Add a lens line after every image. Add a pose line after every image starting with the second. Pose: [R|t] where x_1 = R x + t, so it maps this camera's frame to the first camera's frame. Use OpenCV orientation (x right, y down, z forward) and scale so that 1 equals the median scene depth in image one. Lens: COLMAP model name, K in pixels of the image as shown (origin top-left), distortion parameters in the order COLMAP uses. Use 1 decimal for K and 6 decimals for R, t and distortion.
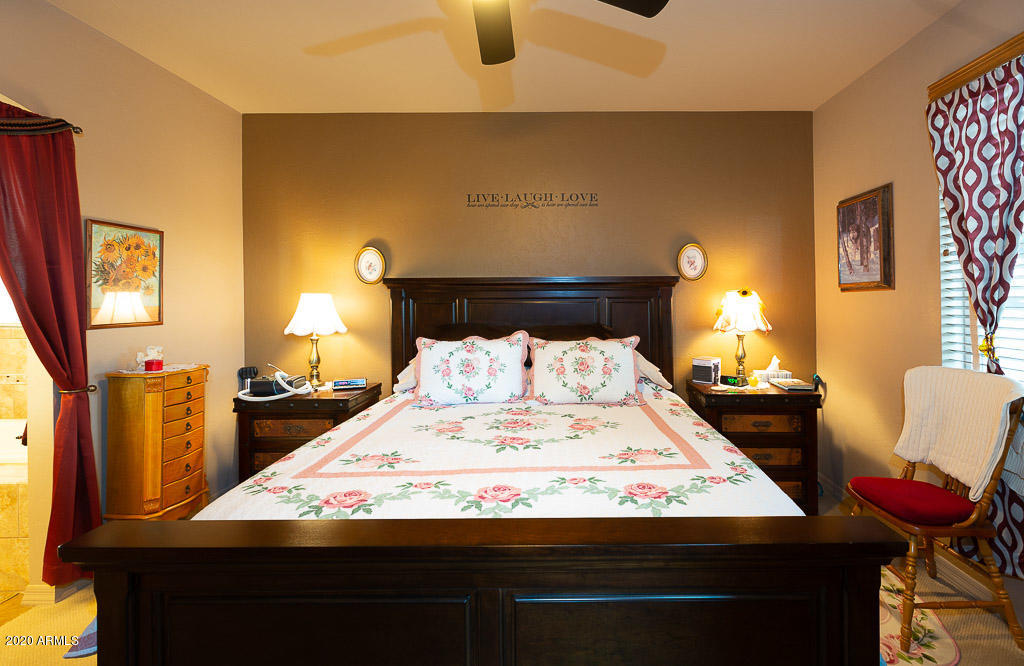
lens RADIAL K [[462.6, 0, 513.1], [0, 462.6, 282.8], [0, 0, 1]] dist [-0.002617, 0.000542]
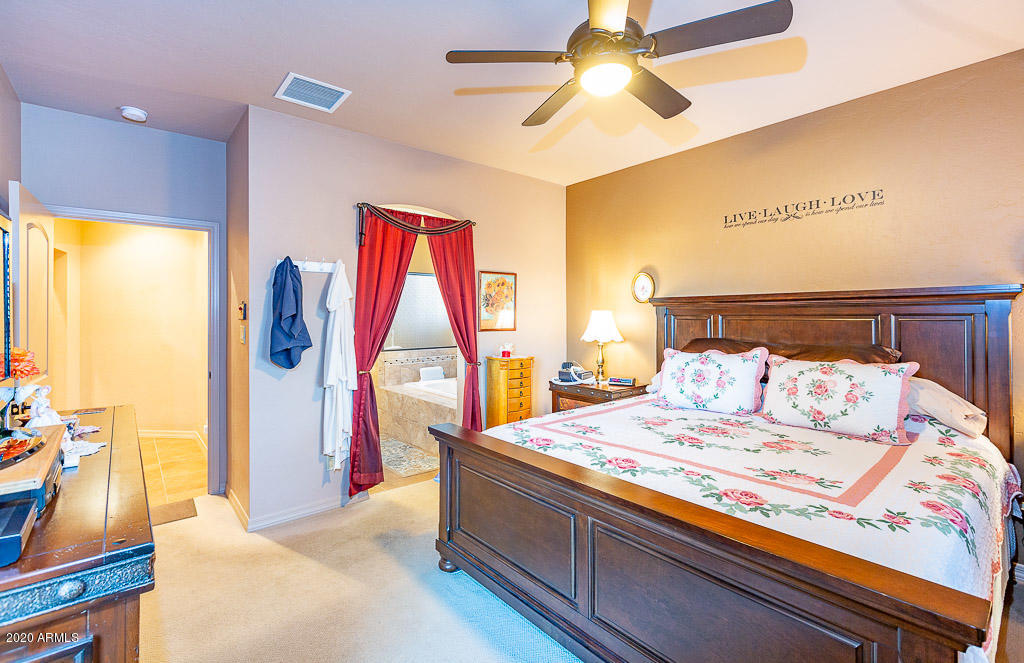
lens RADIAL K [[462.6, 0, 513.1], [0, 462.6, 281.3], [0, 0, 1]] dist [-0.002617, 0.000542]
pose [[0.636918, -0.053308, -0.769086, 0.489213], [0.024083, 0.998495, -0.049265, -0.002861], [0.770555, 0.012856, 0.637243, -0.054738]]
